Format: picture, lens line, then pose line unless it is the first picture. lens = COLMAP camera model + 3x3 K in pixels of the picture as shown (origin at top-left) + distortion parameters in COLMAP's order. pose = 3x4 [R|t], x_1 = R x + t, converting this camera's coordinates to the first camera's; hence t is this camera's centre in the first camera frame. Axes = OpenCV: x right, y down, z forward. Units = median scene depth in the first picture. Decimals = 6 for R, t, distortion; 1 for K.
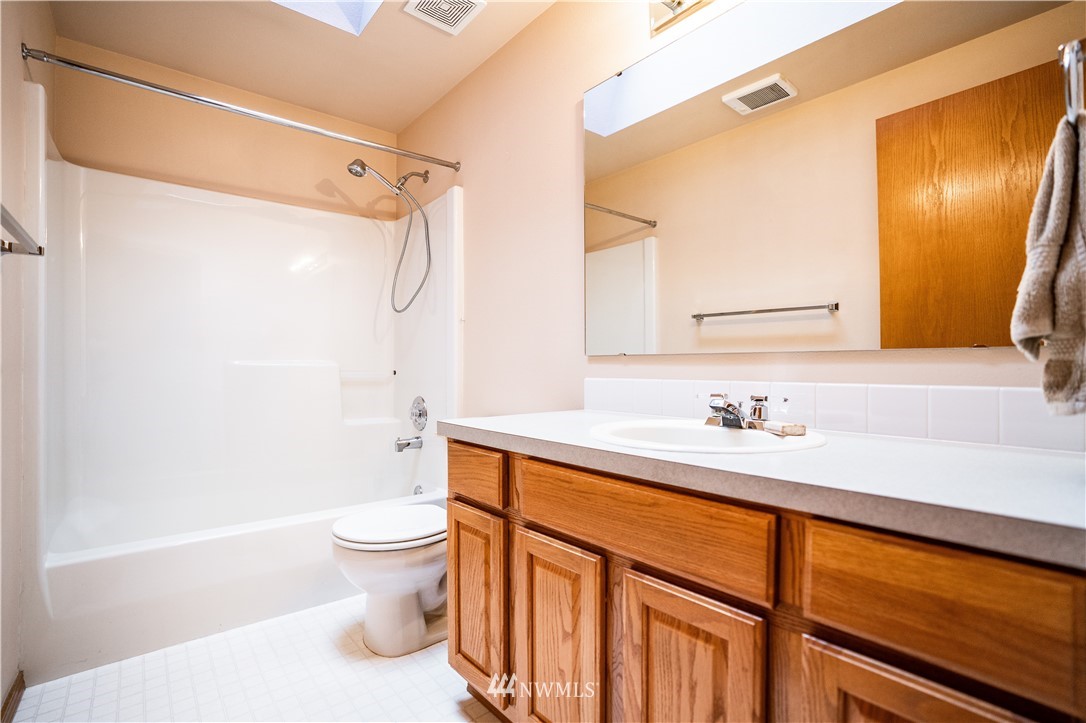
lens RADIAL K [[504.4, 0, 531.5], [0, 504.4, 362.1], [0, 0, 1]] dist [-0.063185, 0.023526]
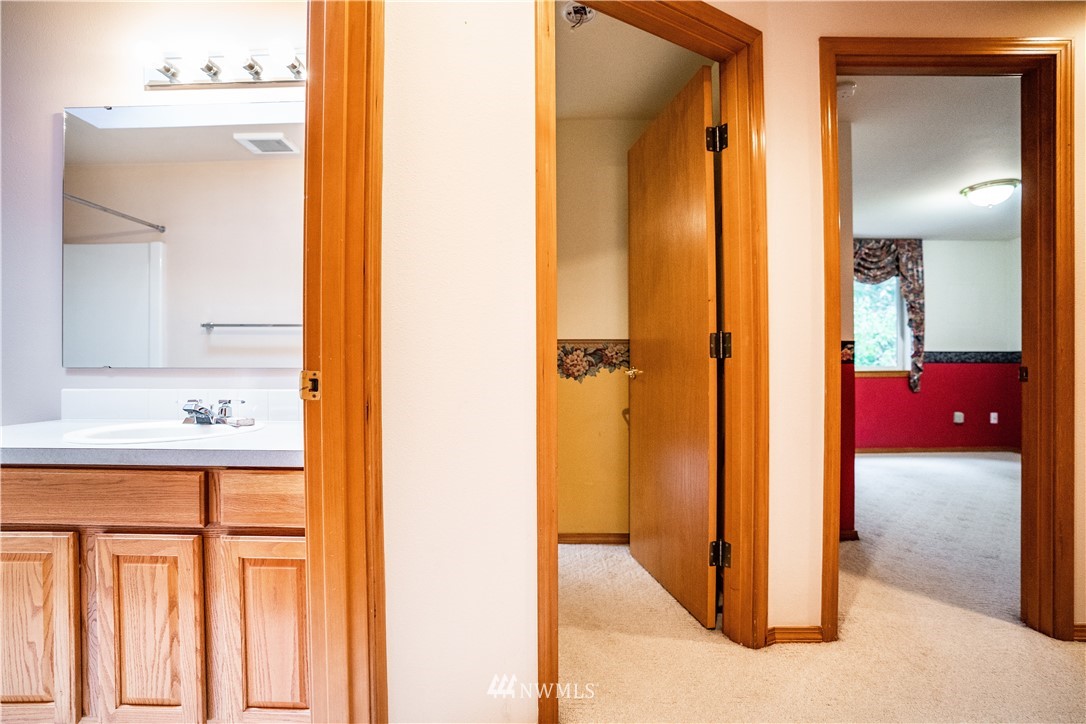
lens RADIAL K [[504.4, 0, 545.6], [0, 504.4, 365.6], [0, 0, 1]] dist [-0.063185, 0.023526]
pose [[0.642094, -0.001190, 0.766625, -0.036361], [-0.006773, 0.999951, 0.007225, -0.057989], [-0.766596, -0.009831, 0.642055, -0.749985]]
